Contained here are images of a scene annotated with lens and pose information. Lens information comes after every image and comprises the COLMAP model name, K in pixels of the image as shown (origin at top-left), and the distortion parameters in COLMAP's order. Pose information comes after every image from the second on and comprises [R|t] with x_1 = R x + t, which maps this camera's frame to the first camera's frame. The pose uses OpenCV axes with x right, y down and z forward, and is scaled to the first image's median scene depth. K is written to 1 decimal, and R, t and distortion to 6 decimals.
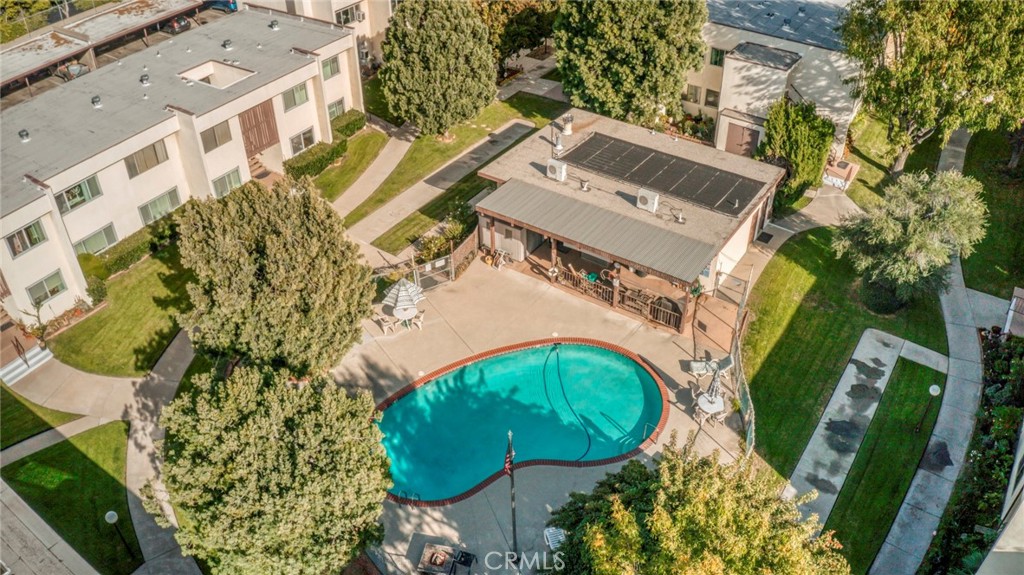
lens RADIAL K [[823.3, 0, 512.0], [0, 823.3, 287.5], [0, 0, 1]] dist [-0.170558, -0.001826]
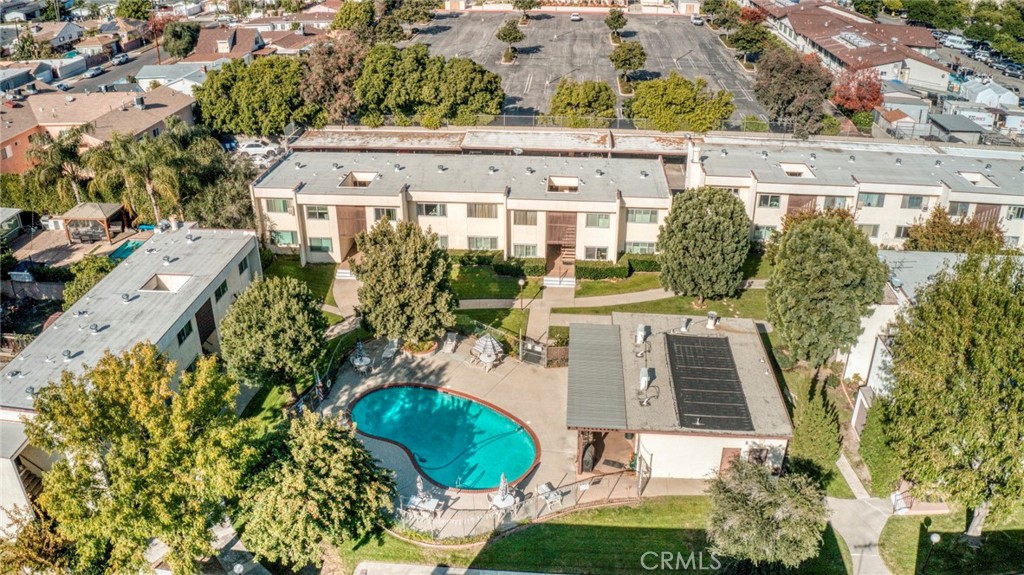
lens RADIAL K [[823.3, 0, 512.0], [0, 823.3, 287.5], [0, 0, 1]] dist [-0.170558, -0.001826]
pose [[0.494079, 0.392703, -0.775674, 0.823016], [-0.536021, 0.840030, 0.083857, -0.185045], [0.684520, 0.374346, 0.625537, 0.063039]]
